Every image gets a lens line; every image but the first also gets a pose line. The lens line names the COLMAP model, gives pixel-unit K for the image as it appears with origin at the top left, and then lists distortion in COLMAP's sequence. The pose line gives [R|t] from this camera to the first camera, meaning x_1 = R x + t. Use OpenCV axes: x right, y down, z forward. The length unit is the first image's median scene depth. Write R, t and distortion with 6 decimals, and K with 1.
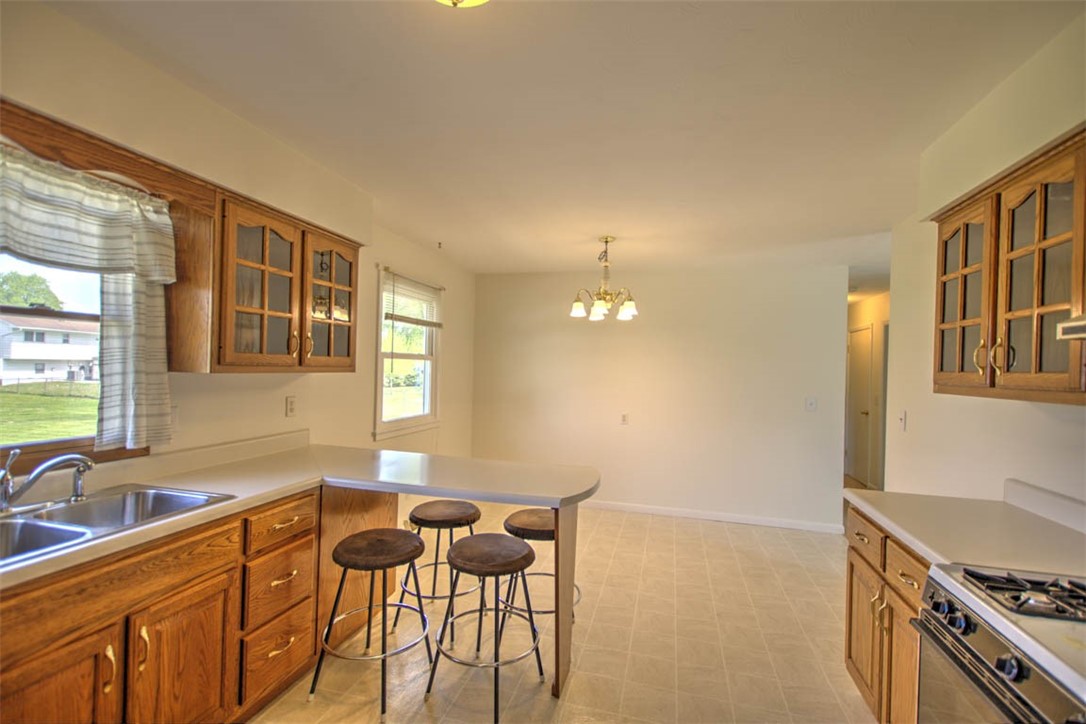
lens RADIAL K [[481.1, 0, 543.8], [0, 481.1, 366.8], [0, 0, 1]] dist [0.000699, 0.000160]
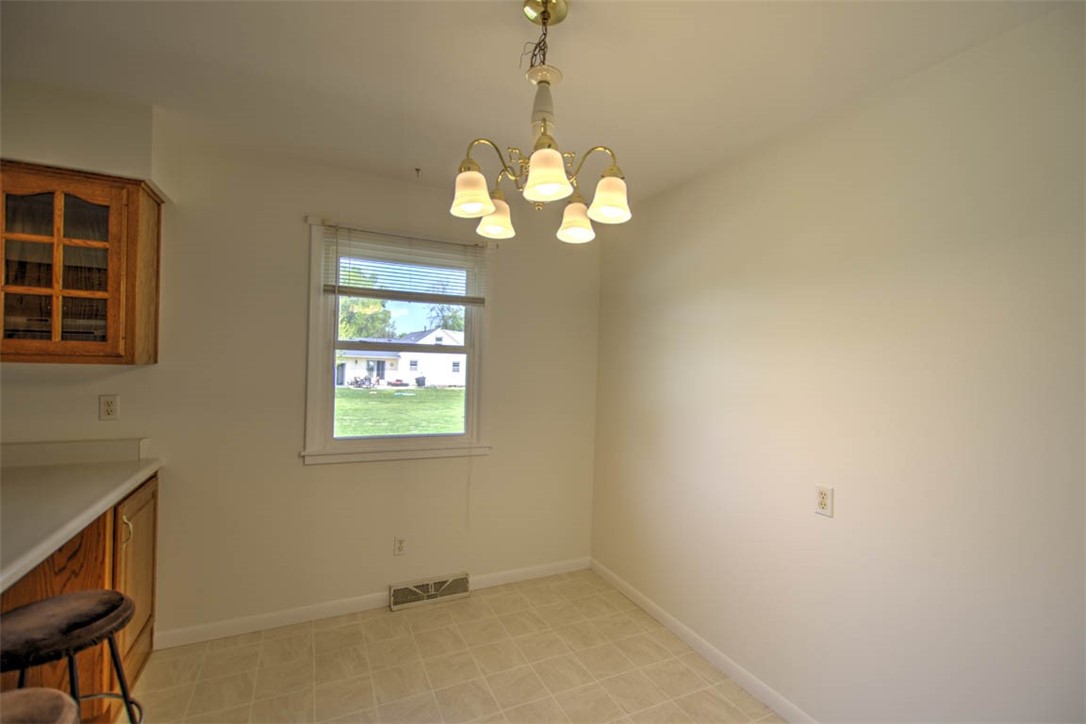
lens RADIAL K [[481.1, 0, 543.8], [0, 481.1, 366.8], [0, 0, 1]] dist [0.000699, 0.000160]
pose [[0.660048, 0.002781, -0.751218, 0.539635], [-0.013302, 0.999880, -0.007986, 0.012214], [0.751105, 0.015264, 0.660006, 1.013853]]
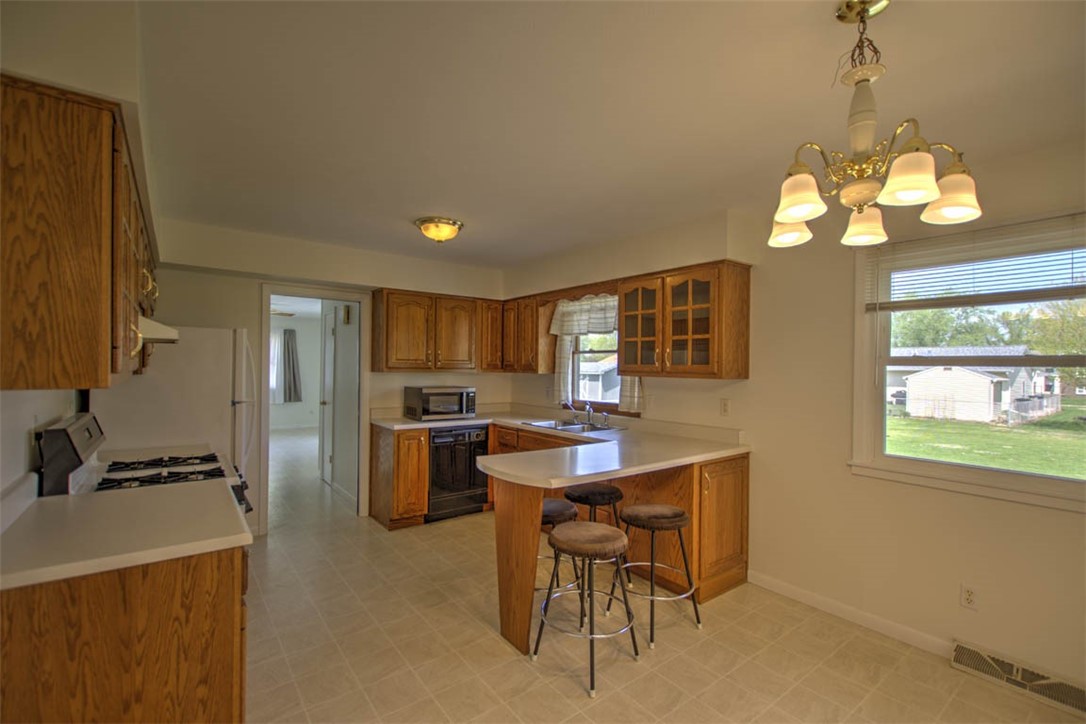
lens RADIAL K [[481.1, 0, 543.8], [0, 481.1, 366.8], [0, 0, 1]] dist [0.000699, 0.000160]
pose [[-0.600719, -0.035424, -0.798675, 0.726379], [-0.032407, 0.999276, -0.019947, 0.018645], [0.798803, 0.013900, -0.601432, 1.364177]]
